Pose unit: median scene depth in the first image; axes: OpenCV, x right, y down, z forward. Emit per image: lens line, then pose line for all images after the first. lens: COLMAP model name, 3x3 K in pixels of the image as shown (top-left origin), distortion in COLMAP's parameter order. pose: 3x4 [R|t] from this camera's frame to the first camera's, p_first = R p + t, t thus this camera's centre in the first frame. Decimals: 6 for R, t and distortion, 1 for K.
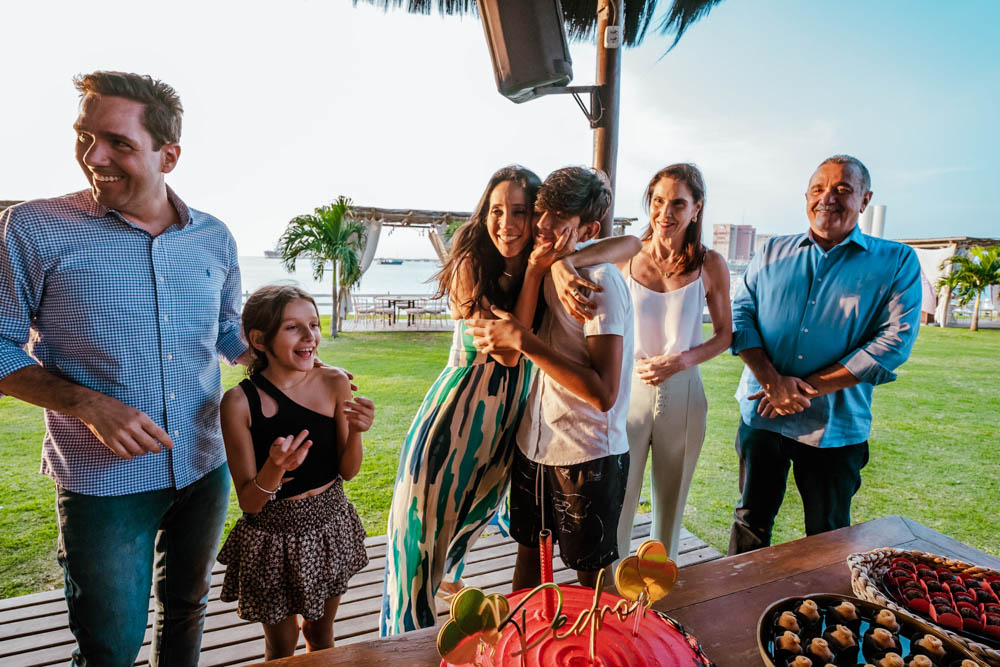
lens RADIAL K [[480.4, 0, 494.1], [0, 480.4, 327.5], [0, 0, 1]] dist [-0.045659, 0.009751]
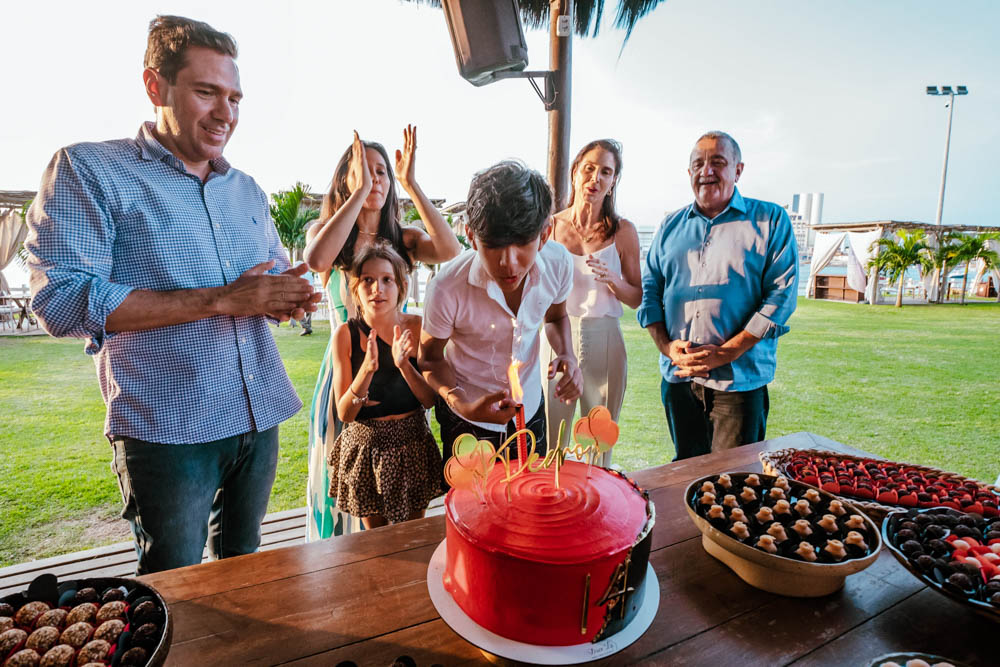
lens RADIAL K [[480.4, 0, 494.1], [0, 480.4, 327.5], [0, 0, 1]] dist [-0.045659, 0.009751]
pose [[0.996122, -0.025170, 0.084306, -0.014848], [0.023379, 0.999481, 0.022162, 0.041227], [-0.084820, -0.020105, 0.996193, -0.067303]]
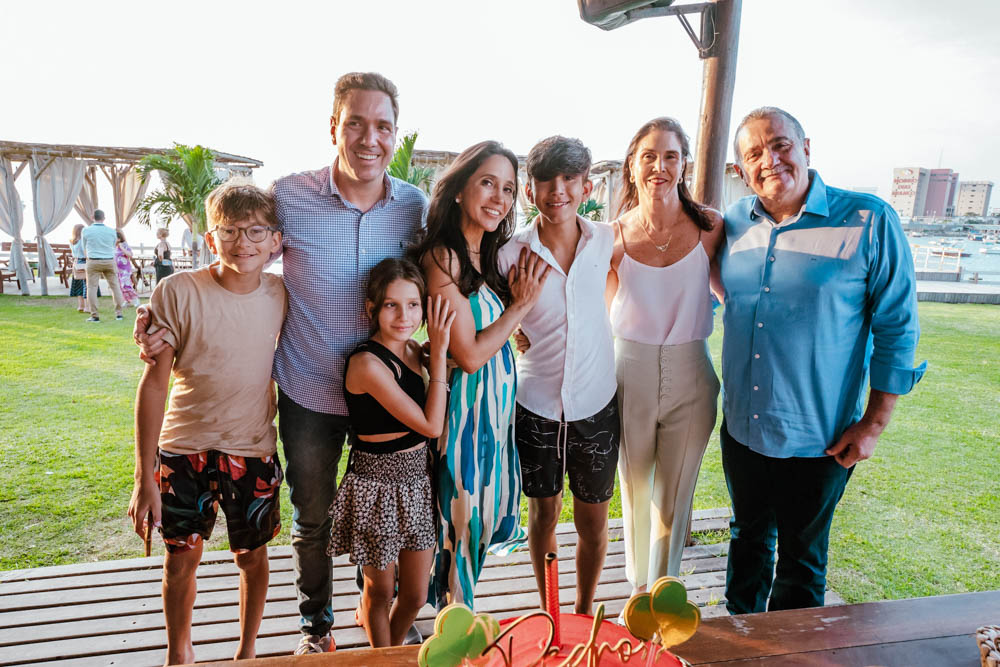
lens RADIAL K [[574.3, 0, 495.3], [0, 574.3, 328.6], [0, 0, 1]] dist [-0.004704, -0.000495]
pose [[0.985787, 0.041306, -0.162842, 0.035821], [-0.031864, 0.997679, 0.060179, -0.014786], [0.164950, -0.054135, 0.984815, -0.017713]]
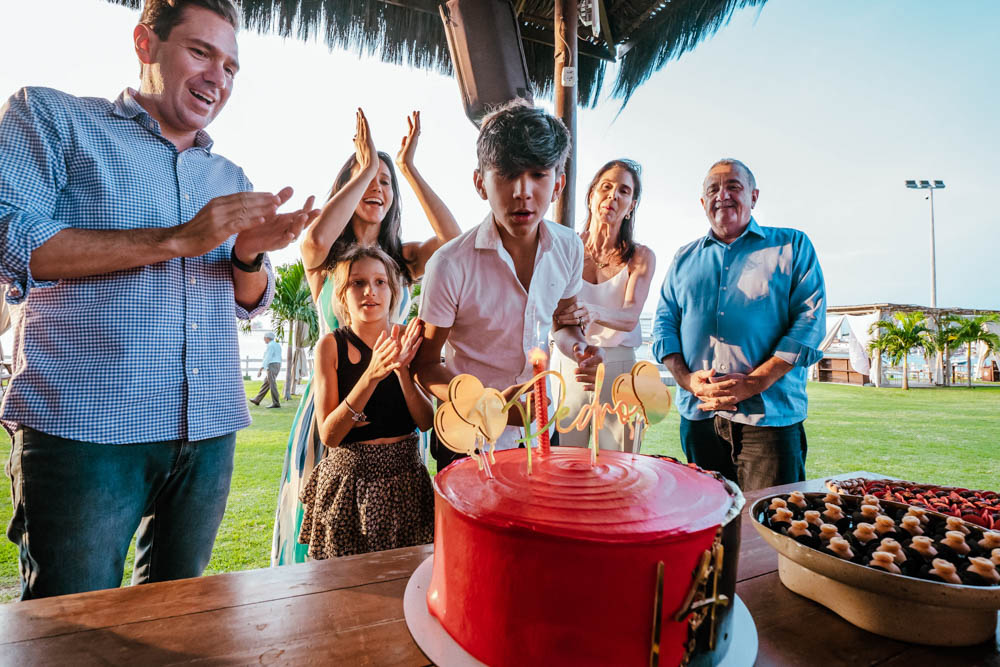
lens RADIAL K [[480.4, 0, 494.1], [0, 480.4, 327.5], [0, 0, 1]] dist [-0.045659, 0.009751]
pose [[0.996202, 0.005368, 0.086909, -0.015354], [0.008101, 0.988057, -0.153878, 0.113840], [-0.086697, 0.153998, 0.984260, 0.003843]]
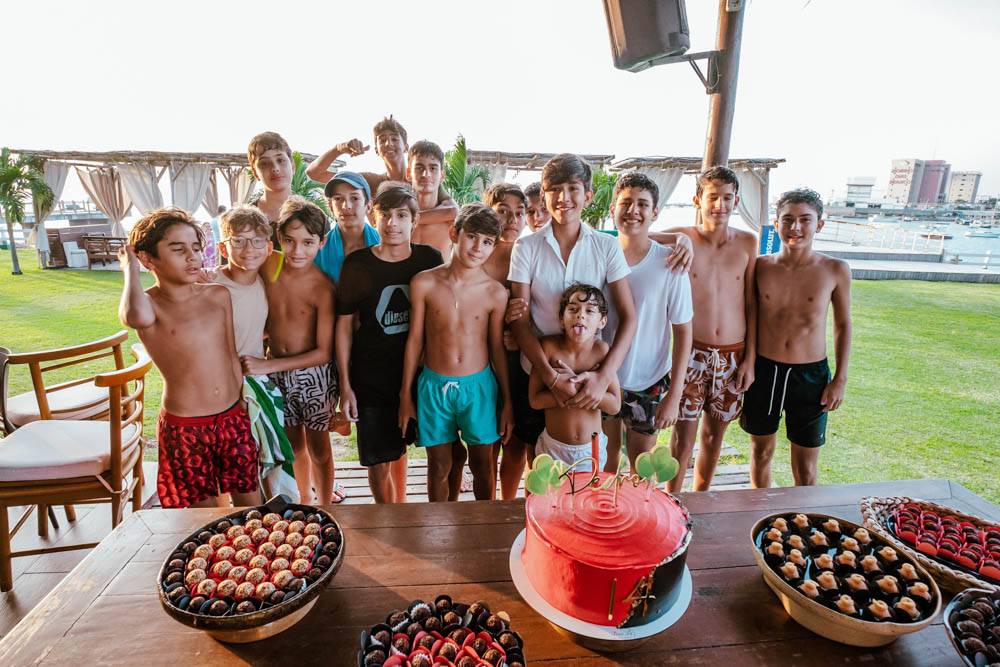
lens RADIAL K [[491.7, 0, 501.3], [0, 491.7, 327.6], [0, 0, 1]] dist [-0.030492, 0.001573]
pose [[0.972302, 0.059159, -0.226118, 0.033810], [-0.032944, 0.992467, 0.117997, -0.024964], [0.231395, -0.107280, 0.966927, -0.144397]]
